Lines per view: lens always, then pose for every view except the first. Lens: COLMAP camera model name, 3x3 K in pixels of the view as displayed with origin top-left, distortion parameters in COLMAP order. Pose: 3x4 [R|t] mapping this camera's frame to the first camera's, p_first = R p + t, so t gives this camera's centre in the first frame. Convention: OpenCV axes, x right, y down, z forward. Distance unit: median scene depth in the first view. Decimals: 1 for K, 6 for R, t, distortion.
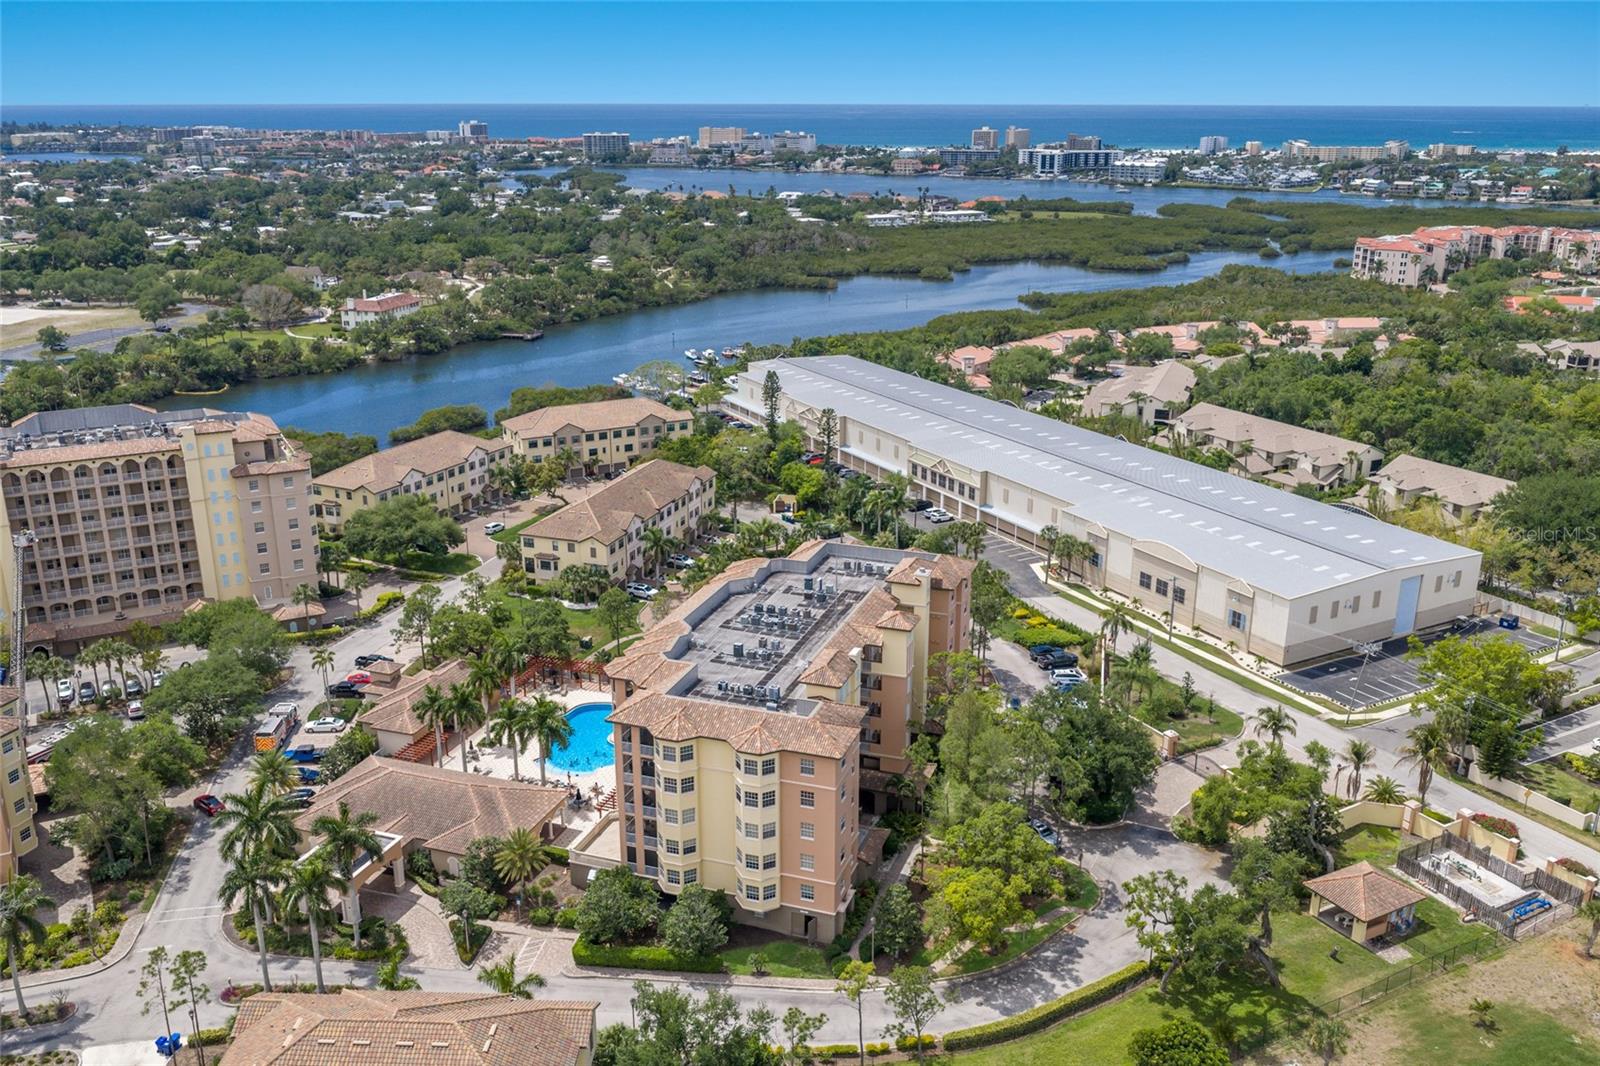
lens RADIAL K [[1348.9, 0, 806.5], [0, 1348.9, 546.8], [0, 0, 1]] dist [0.008144, -0.049736]
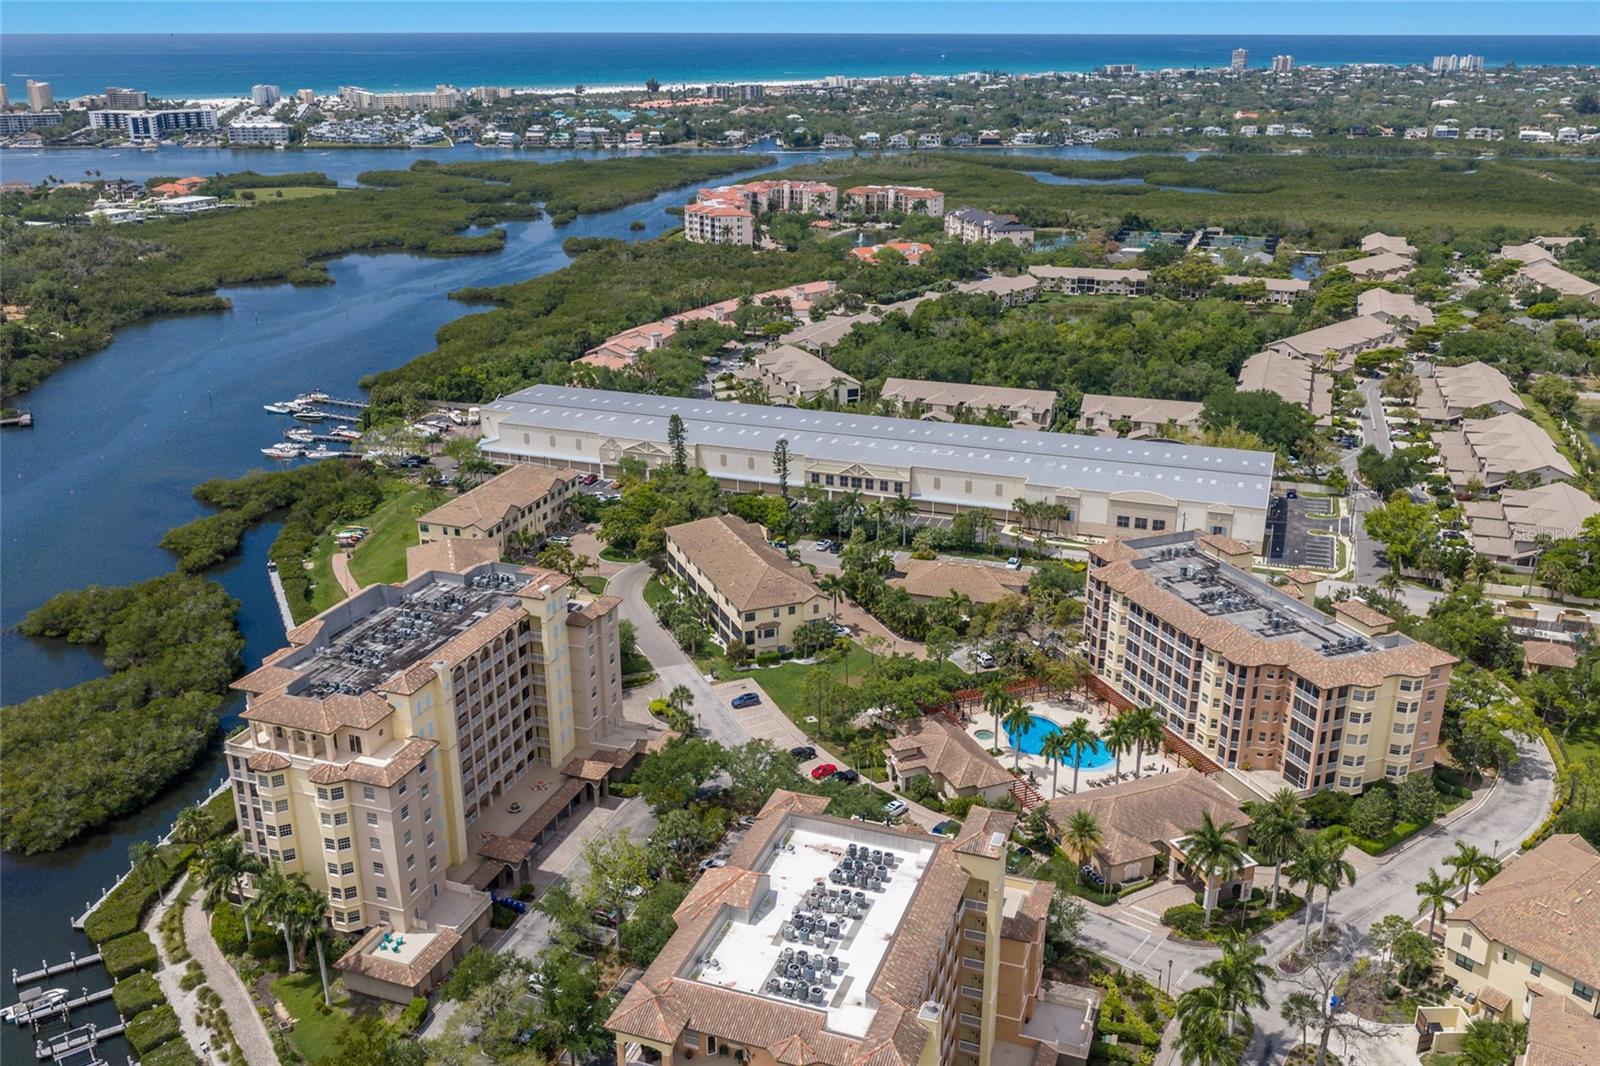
lens RADIAL K [[1371.7, 0, 801.2], [0, 1371.7, 556.4], [0, 0, 1]] dist [0.026017, -0.054612]
pose [[0.747942, -0.237966, 0.619641, -0.681530], [0.207955, 0.970537, 0.121709, -0.140773], [-0.630347, 0.037826, 0.775391, 0.116196]]
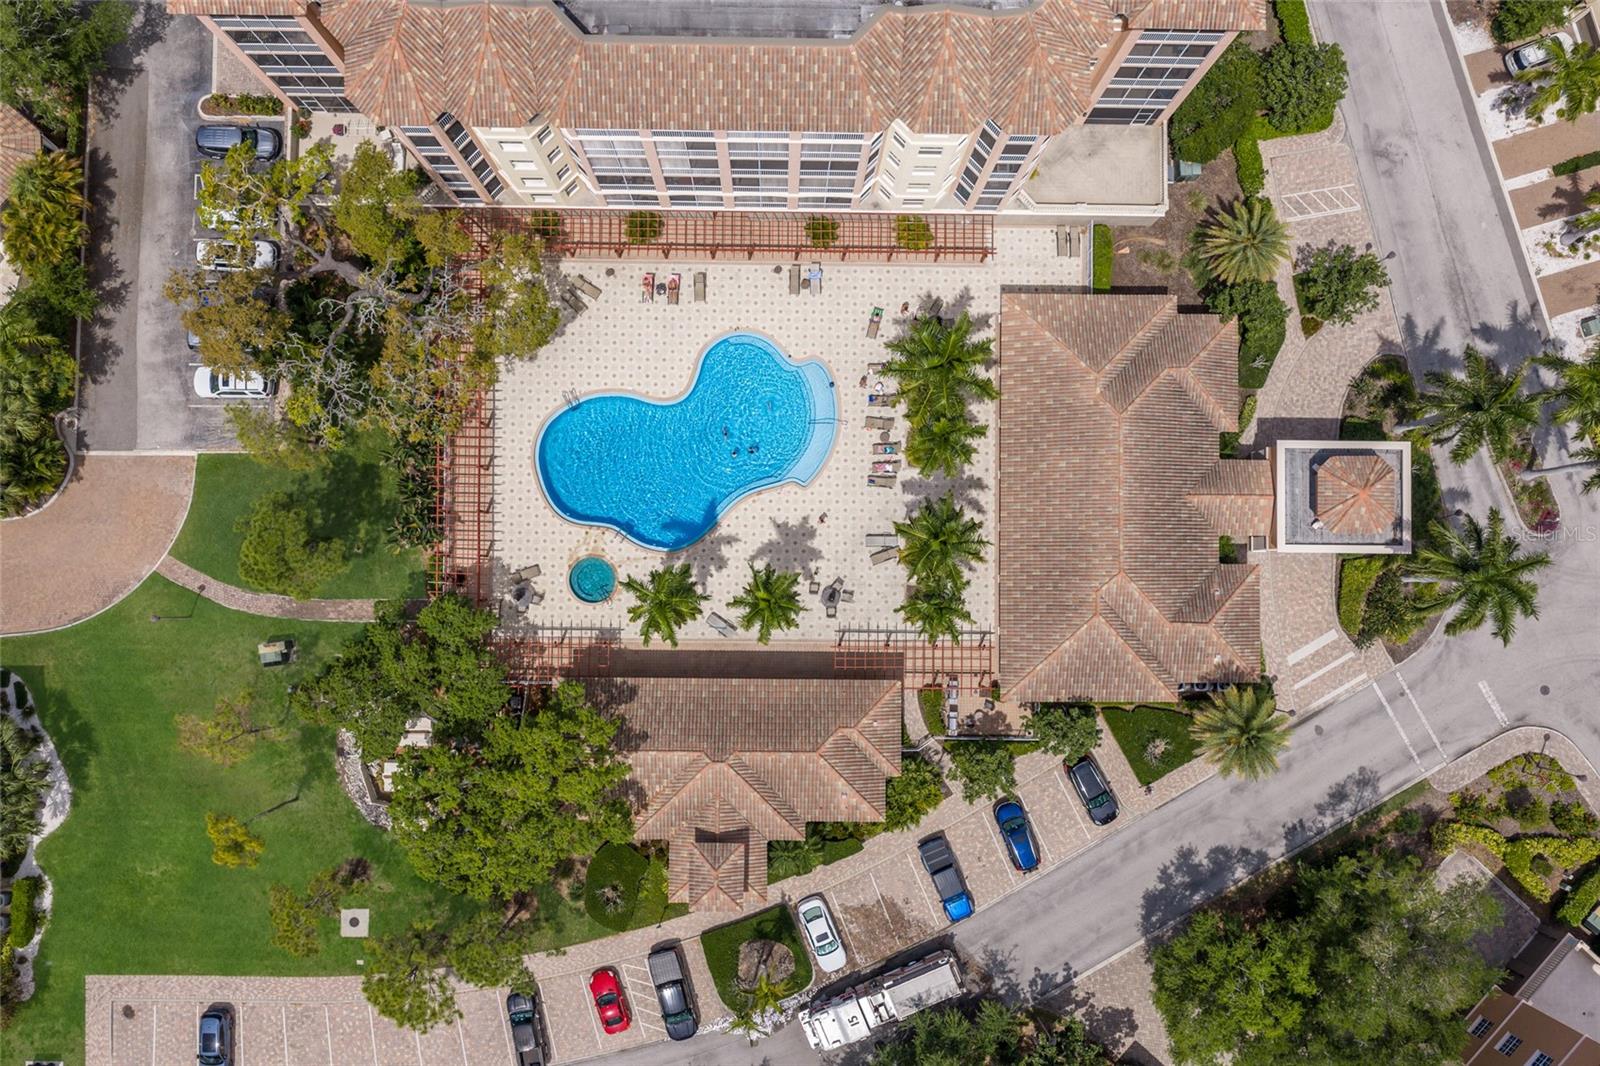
lens RADIAL K [[1348.9, 0, 806.5], [0, 1348.9, 546.8], [0, 0, 1]] dist [0.008144, -0.049736]
pose [[-0.326703, -0.944798, 0.024927, -0.147887], [0.281855, -0.072221, 0.956735, -0.226734], [-0.902121, 0.319594, 0.289891, 0.525727]]
